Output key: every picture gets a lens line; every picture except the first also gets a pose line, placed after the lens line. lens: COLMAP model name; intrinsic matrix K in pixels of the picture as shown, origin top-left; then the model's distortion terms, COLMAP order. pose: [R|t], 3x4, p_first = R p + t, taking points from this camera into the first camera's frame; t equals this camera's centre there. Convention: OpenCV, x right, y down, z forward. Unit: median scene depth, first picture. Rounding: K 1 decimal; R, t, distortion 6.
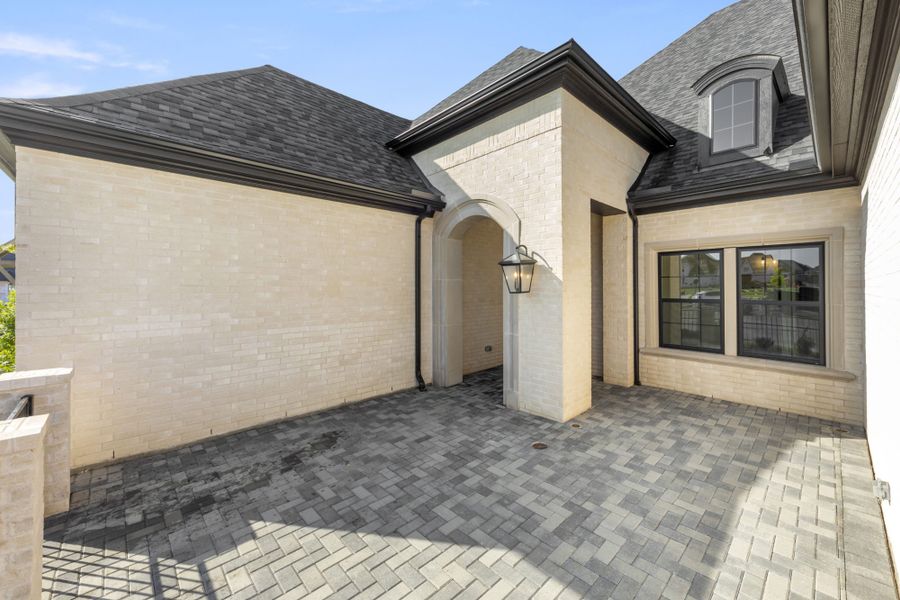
lens RADIAL K [[357.8, 0, 450.0], [0, 357.8, 300.0], [0, 0, 1]] dist [0.001651, 0.000070]
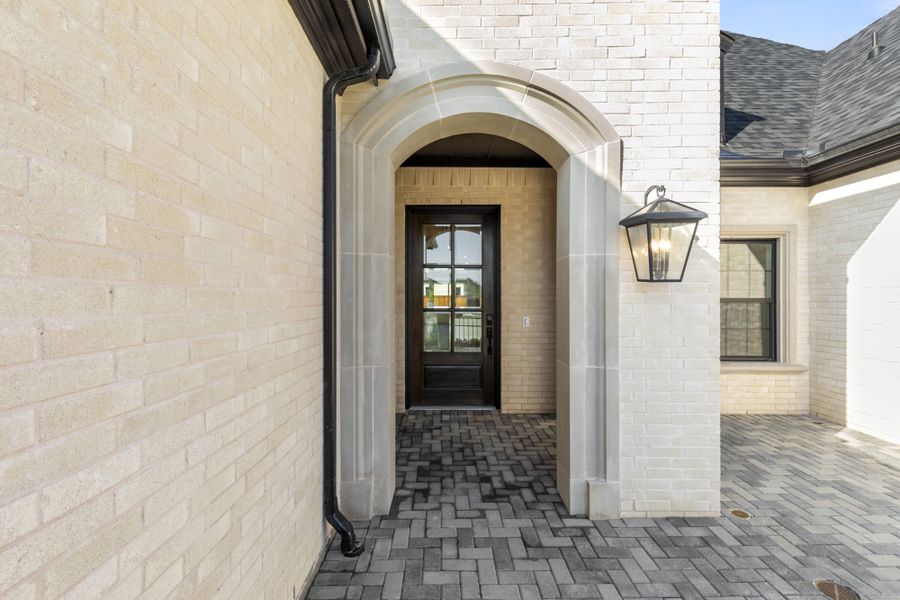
lens RADIAL K [[424.9, 0, 449.3], [0, 424.9, 306.2], [0, 0, 1]] dist [0.000522, -0.000052]
pose [[0.668949, -0.013983, 0.743177, -0.436451], [0.027114, 0.999617, -0.005598, 0.009001], [-0.742814, 0.023895, 0.669072, 0.830779]]
